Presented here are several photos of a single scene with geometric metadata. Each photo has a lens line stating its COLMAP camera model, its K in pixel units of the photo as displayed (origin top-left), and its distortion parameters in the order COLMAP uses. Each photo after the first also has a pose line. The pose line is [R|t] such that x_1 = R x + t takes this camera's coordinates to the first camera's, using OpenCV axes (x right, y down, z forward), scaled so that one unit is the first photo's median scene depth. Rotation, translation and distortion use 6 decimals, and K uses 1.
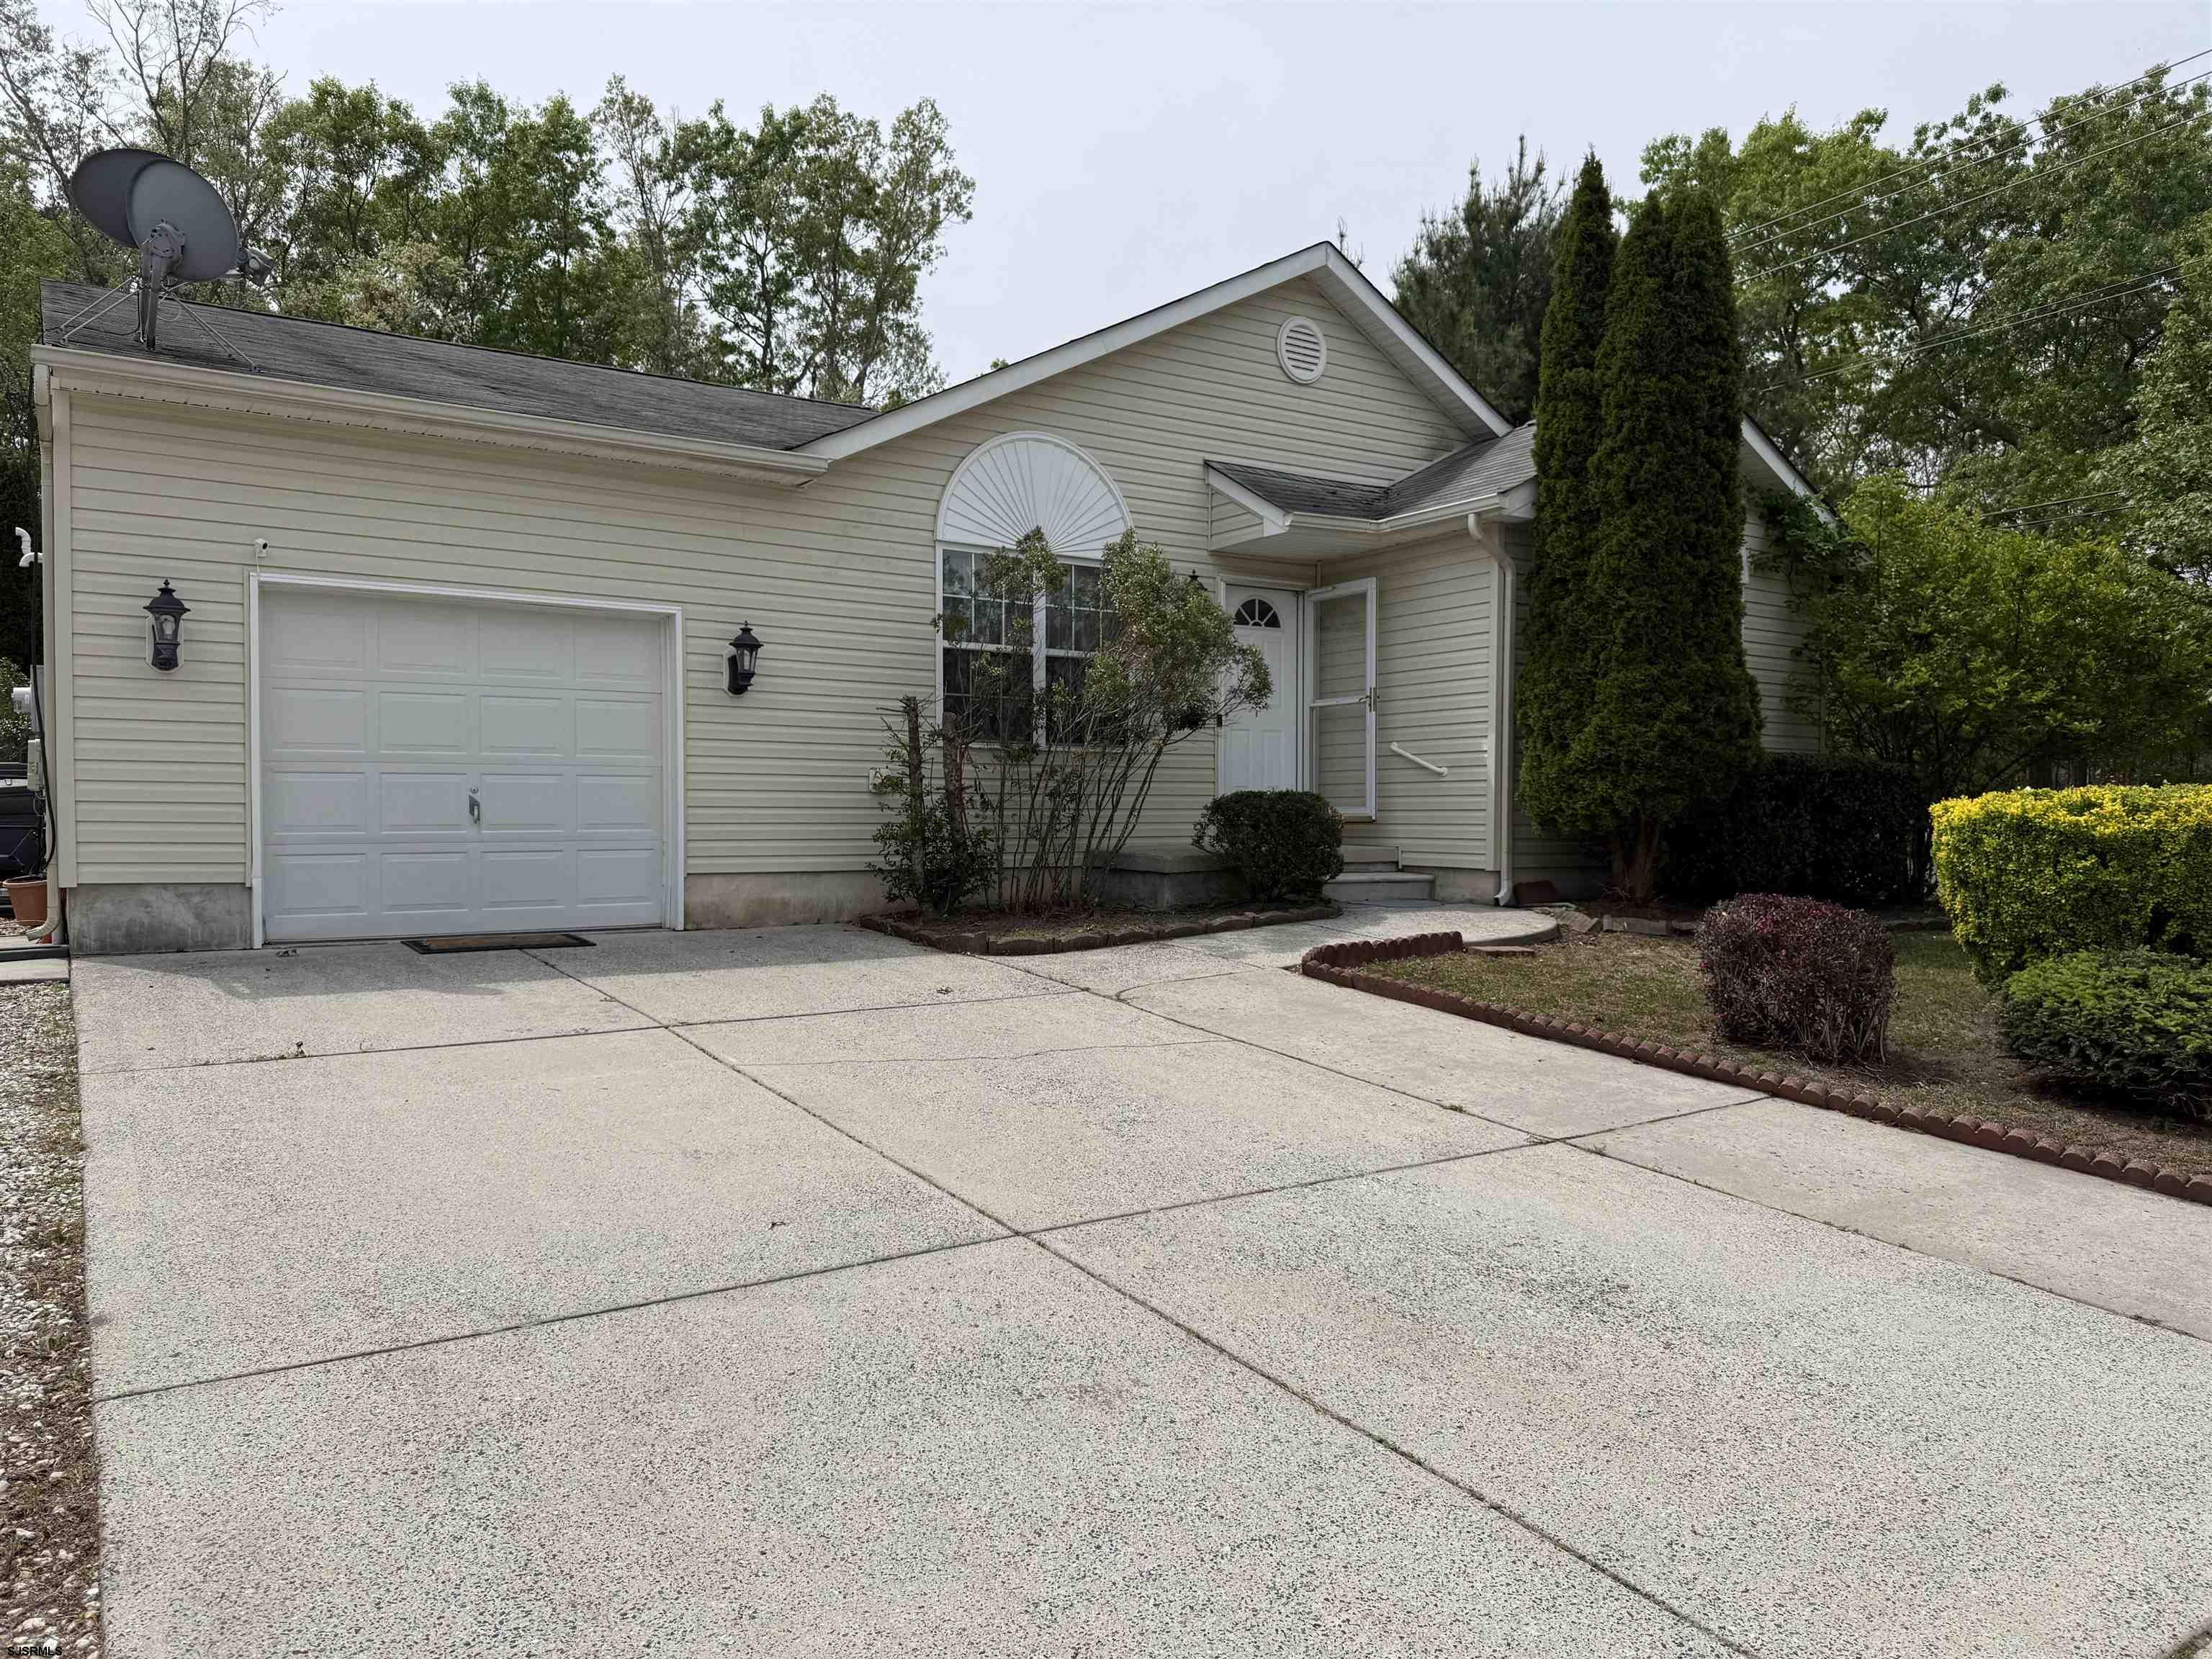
lens RADIAL K [[1539.2, 0, 1112.4], [0, 1539.2, 841.4], [0, 0, 1]] dist [0.034602, -0.005874]
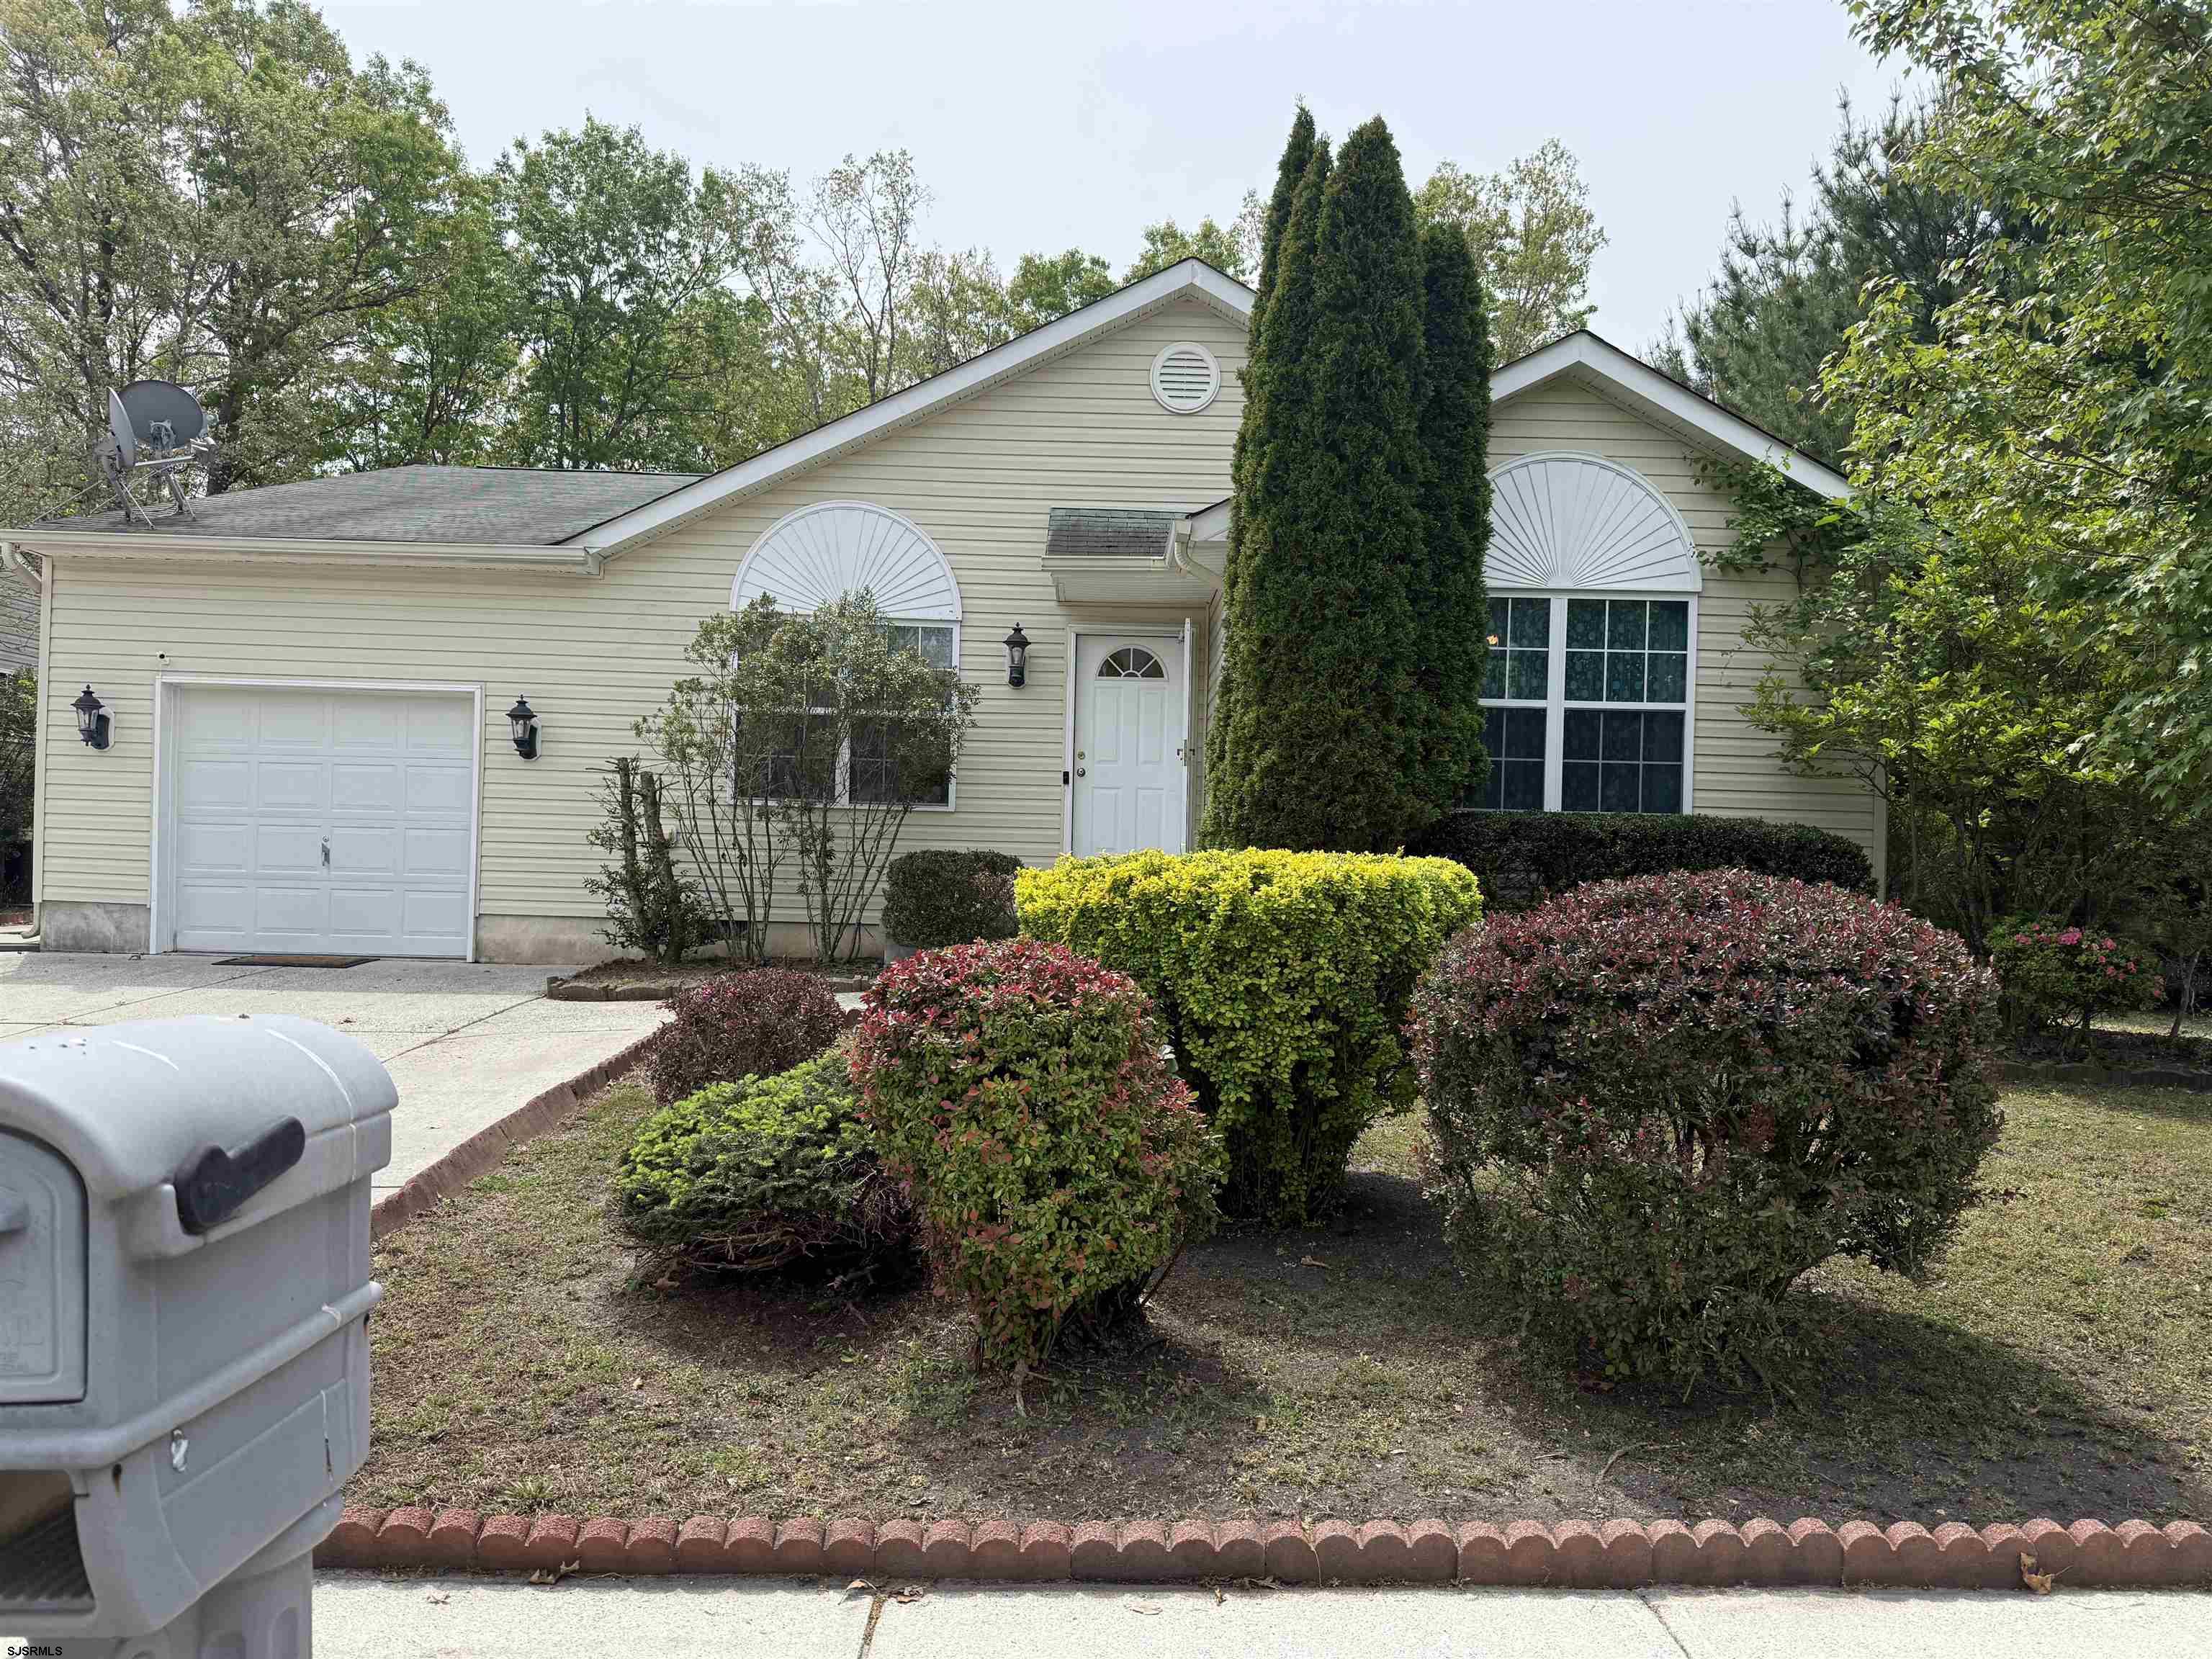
lens RADIAL K [[1539.2, 0, 1111.1], [0, 1539.2, 819.7], [0, 0, 1]] dist [0.034602, -0.005874]
pose [[0.835941, 0.006781, -0.548778, 0.756979], [-0.036558, 0.998391, -0.043352, -0.016237], [0.547601, 0.056302, 0.834843, 0.282113]]
